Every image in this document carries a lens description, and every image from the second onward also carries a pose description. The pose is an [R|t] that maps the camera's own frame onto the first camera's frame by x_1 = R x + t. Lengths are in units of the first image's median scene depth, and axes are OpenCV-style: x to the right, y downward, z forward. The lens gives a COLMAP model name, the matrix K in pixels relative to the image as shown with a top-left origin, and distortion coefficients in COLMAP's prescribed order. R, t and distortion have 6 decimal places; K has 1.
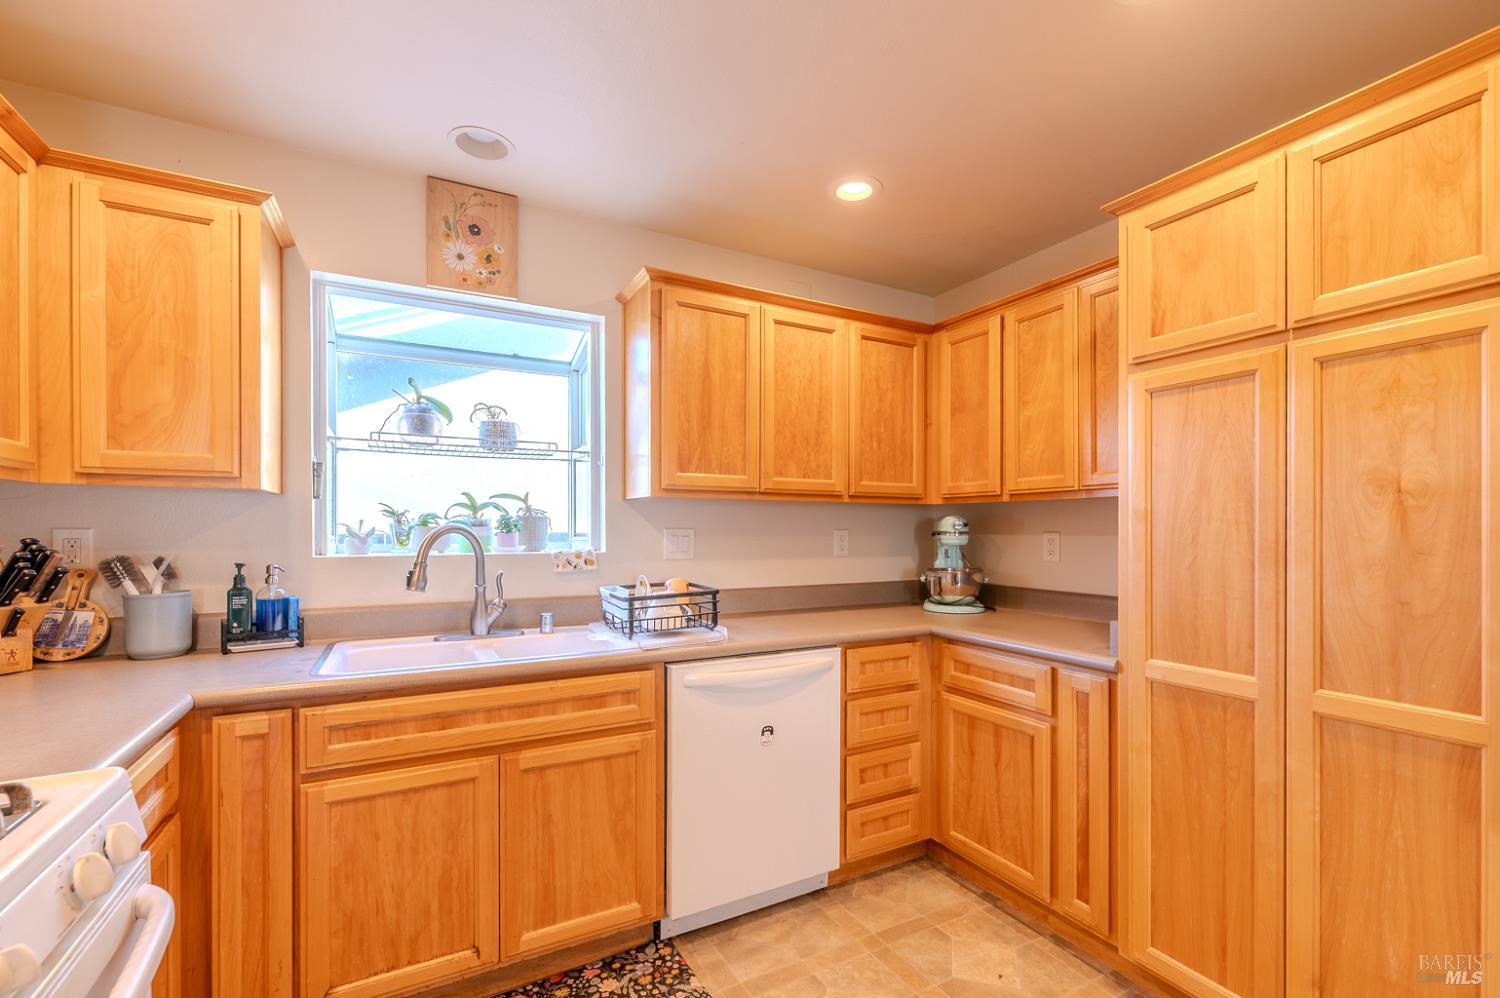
lens RADIAL K [[642.4, 0, 762.5], [0, 642.4, 527.3], [0, 0, 1]] dist [0.000450, 0.000026]
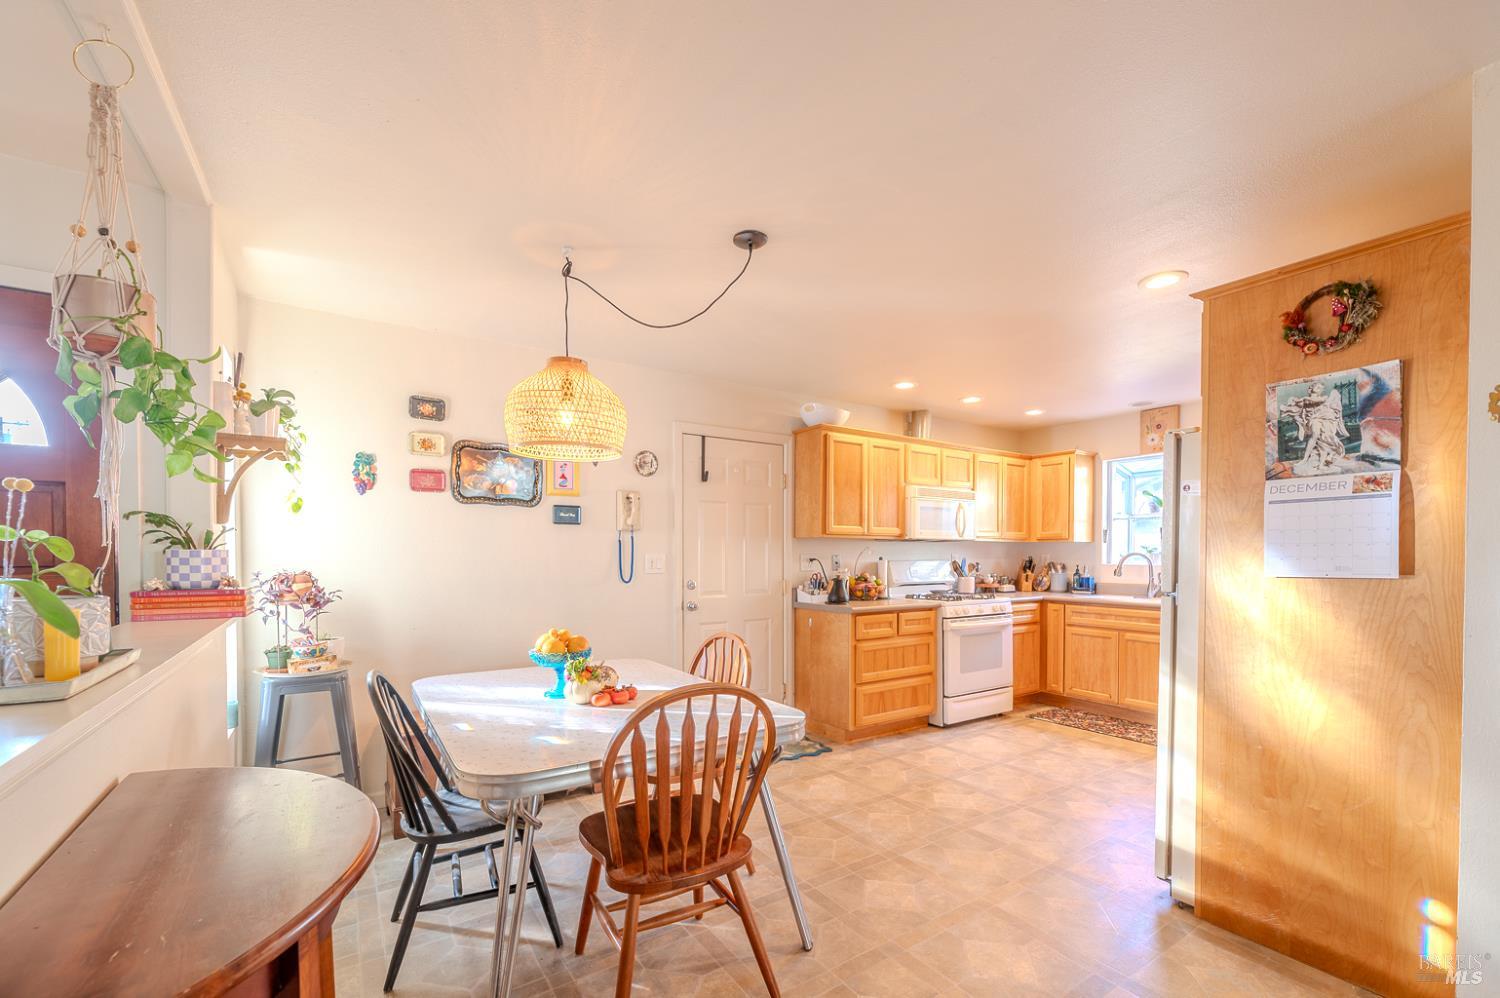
lens RADIAL K [[642.4, 0, 761.9], [0, 642.4, 561.4], [0, 0, 1]] dist [0.000450, 0.000026]
pose [[0.085156, 0.009636, -0.996321, 2.244332], [-0.001239, 0.999953, 0.009565, 0.011270], [0.996367, 0.000420, 0.085164, -0.814395]]
